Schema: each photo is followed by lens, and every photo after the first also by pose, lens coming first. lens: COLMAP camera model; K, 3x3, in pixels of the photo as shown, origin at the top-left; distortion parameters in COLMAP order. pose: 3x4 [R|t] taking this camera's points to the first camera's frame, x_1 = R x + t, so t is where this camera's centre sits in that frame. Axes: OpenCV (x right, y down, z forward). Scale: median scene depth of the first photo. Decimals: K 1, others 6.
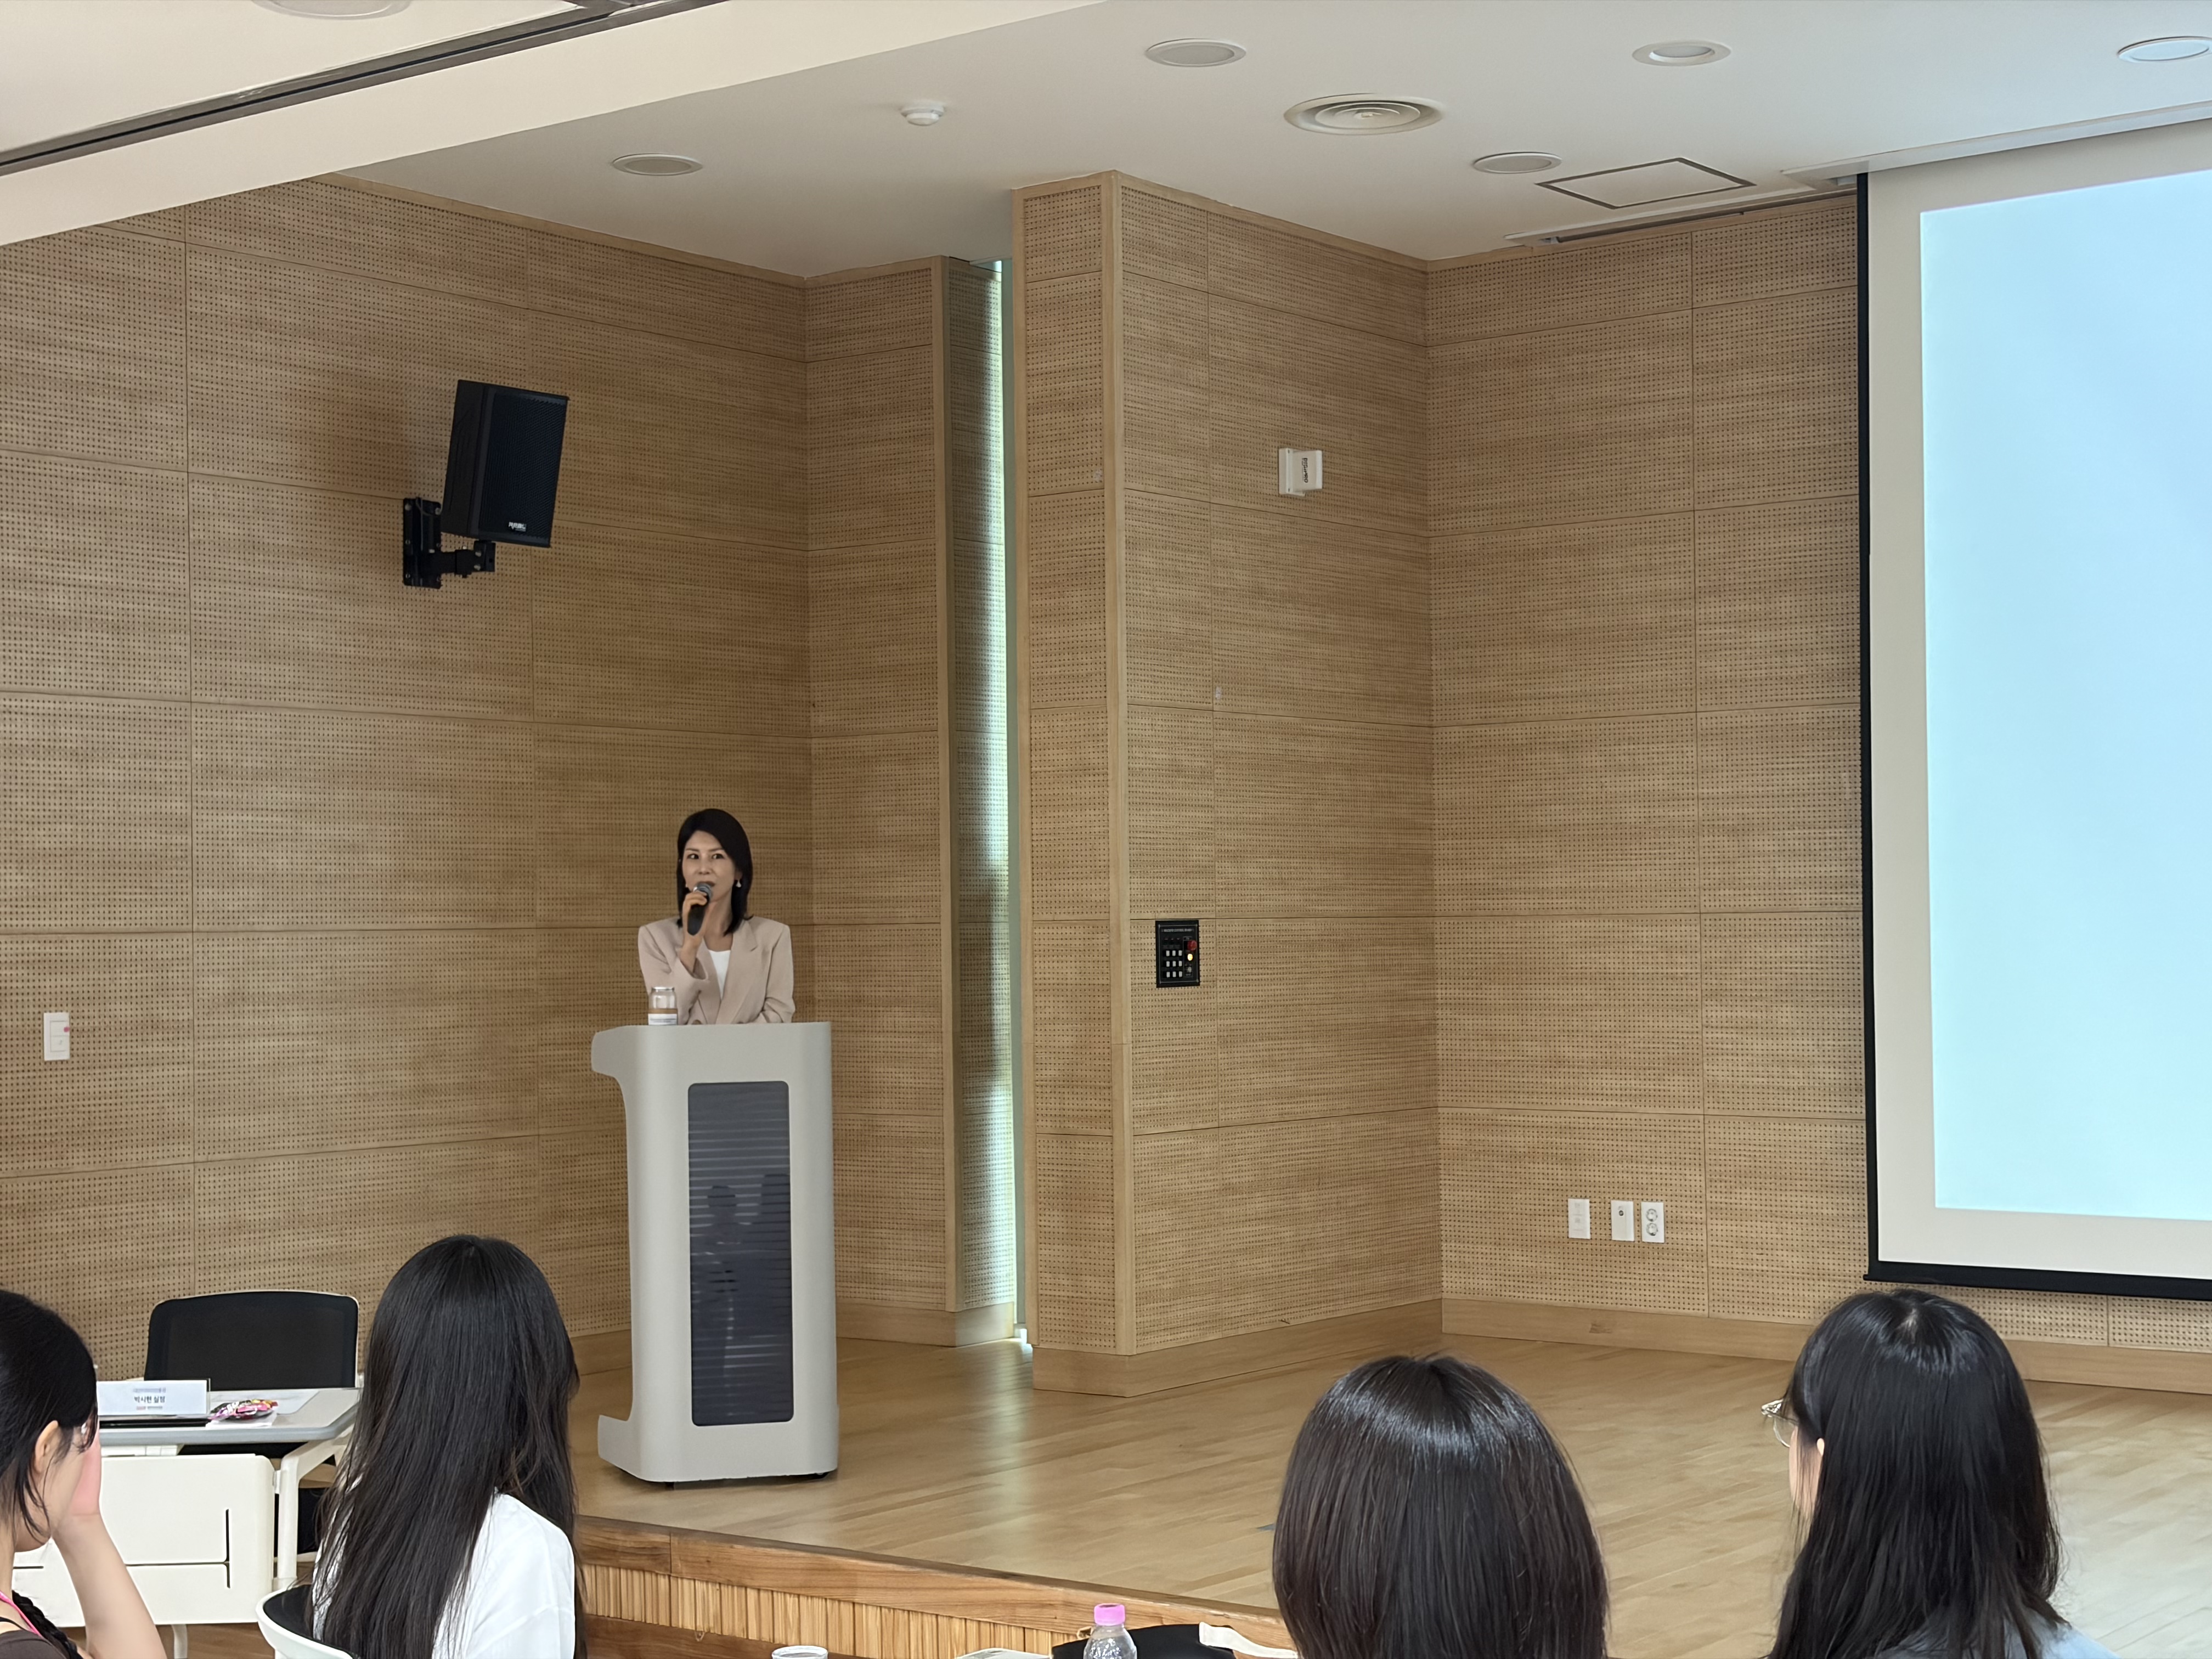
lens RADIAL K [[3356.3, 0, 1071.1], [0, 3356.3, 841.9], [0, 0, 1]] dist [0.302018, -1.266828]
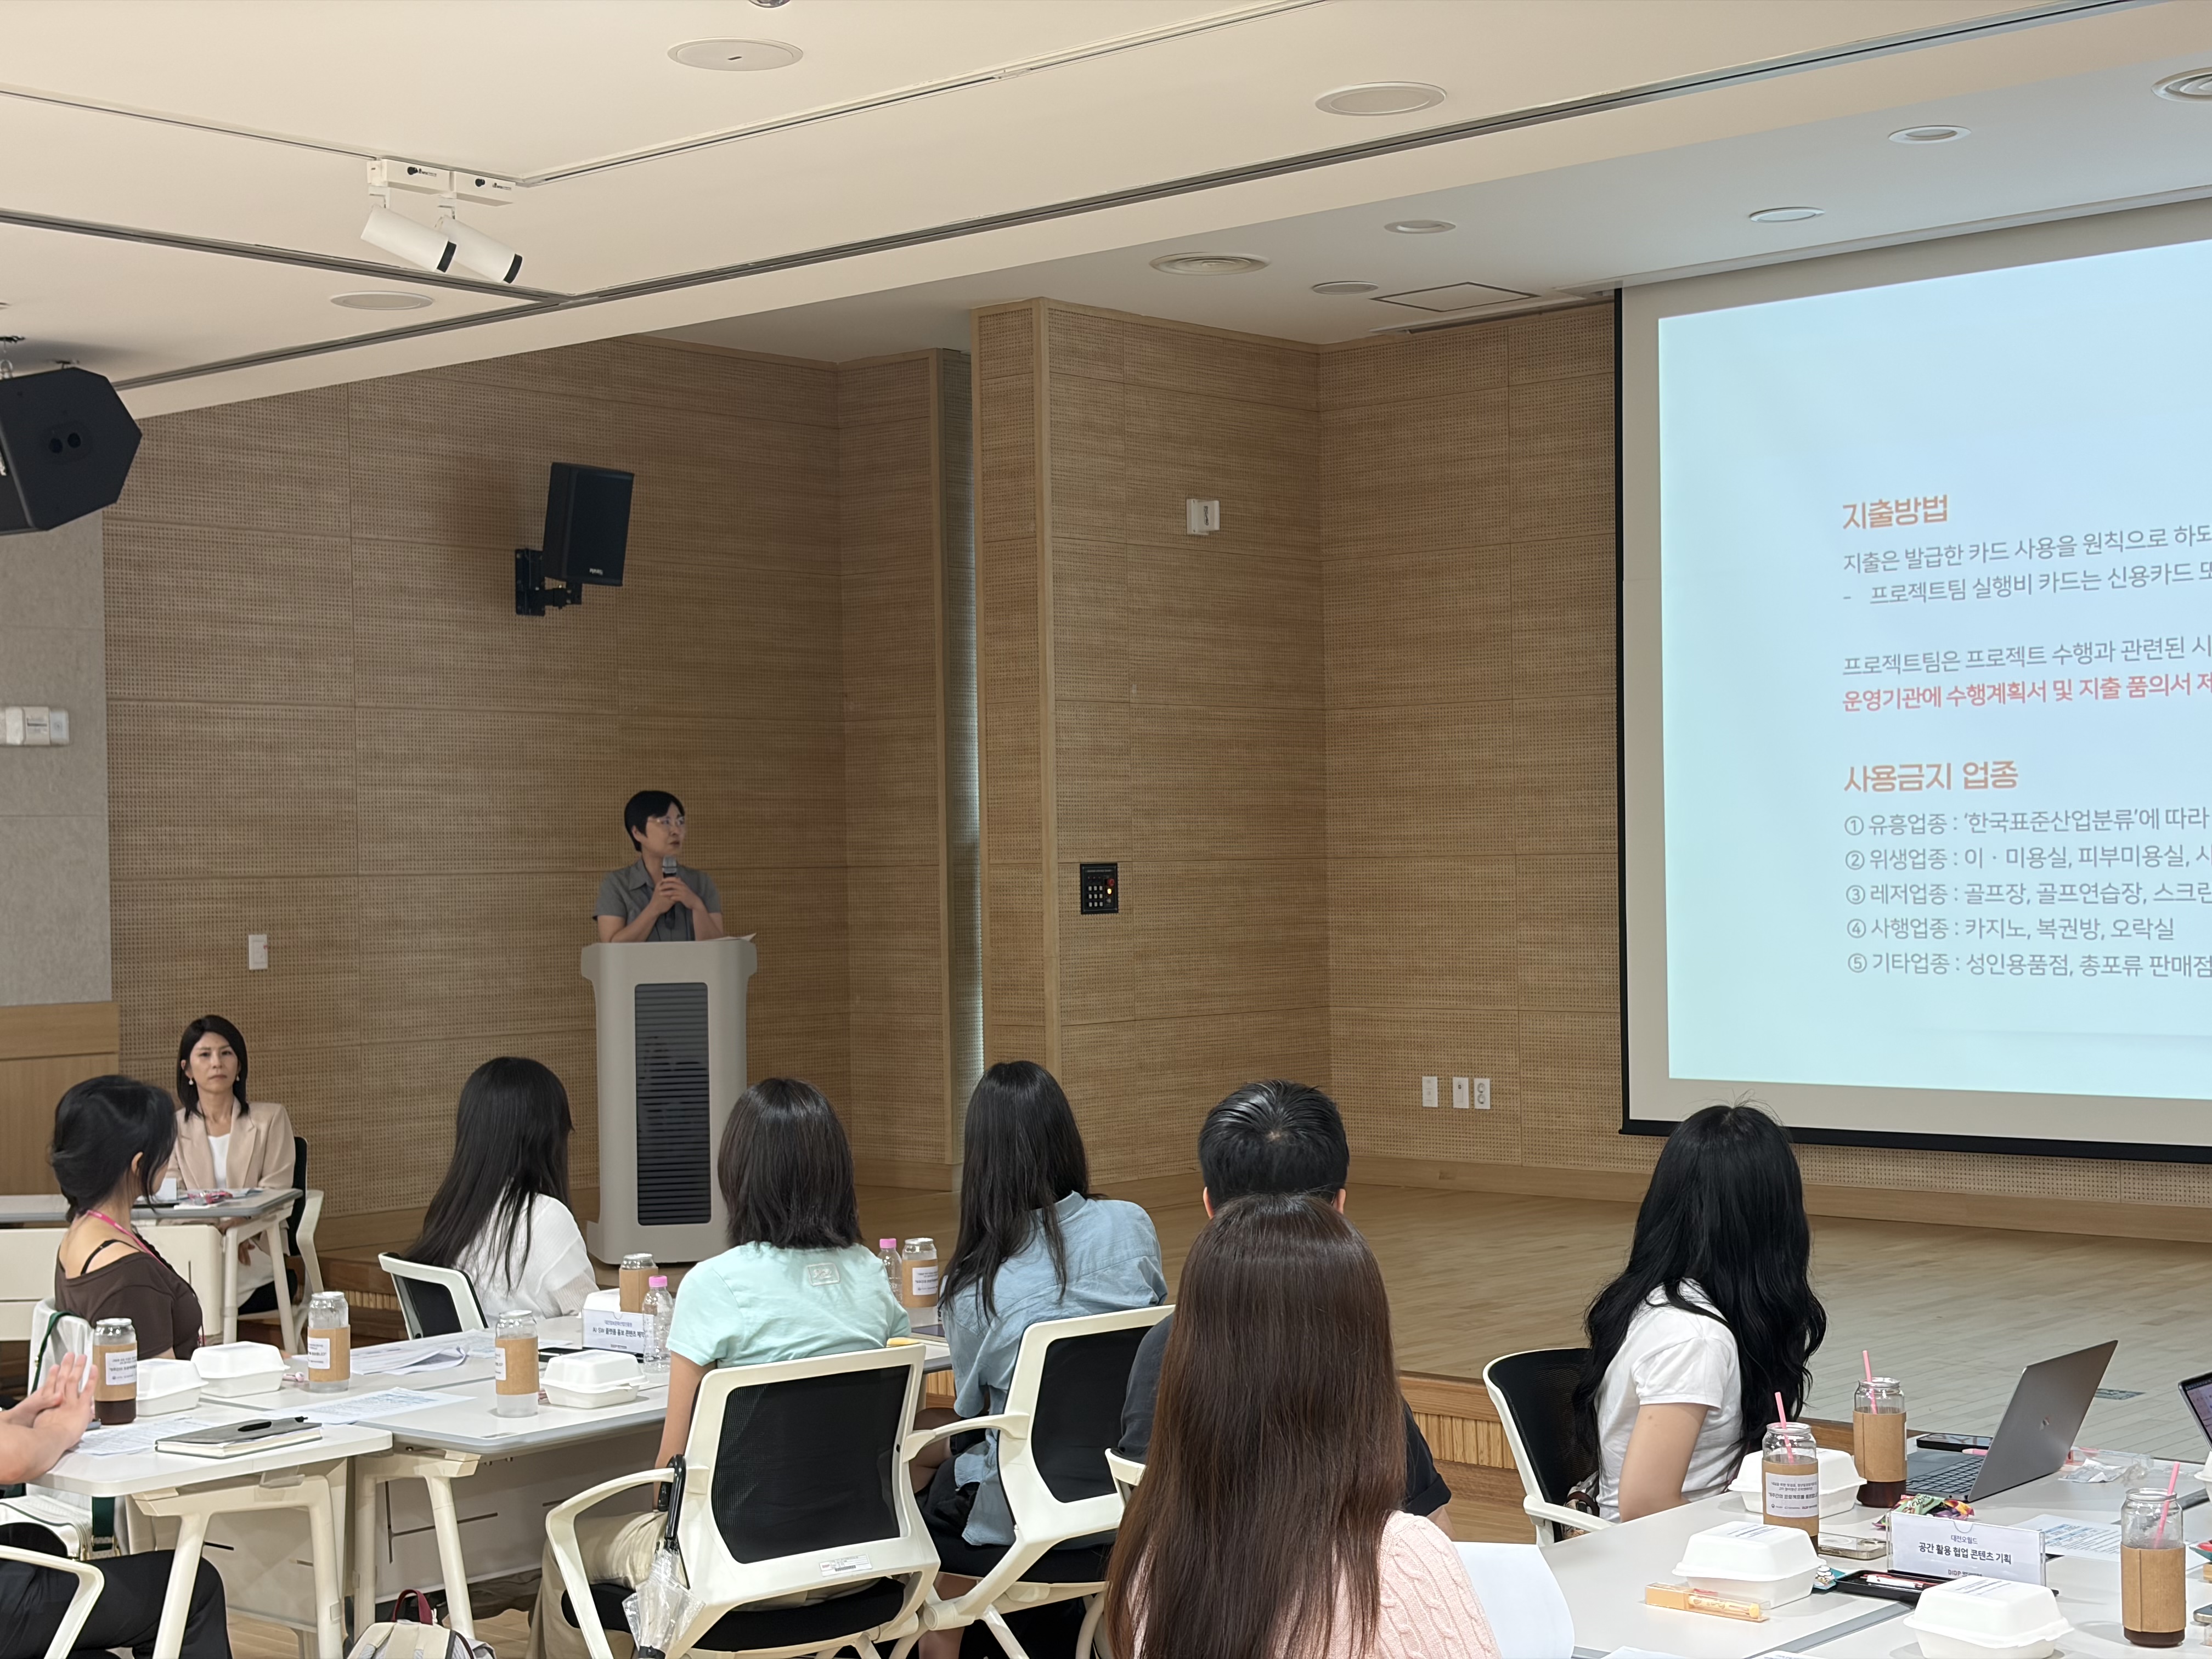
lens RADIAL K [[3360.0, 0, 1106.0], [0, 3360.0, 829.5], [0, 0, 1]] dist [0.308984, -1.228318]
pose [[0.997568, -0.005329, -0.069502, 0.120991], [0.006544, 0.999829, 0.017268, -0.012102], [0.069398, -0.017681, 0.997432, -0.300635]]
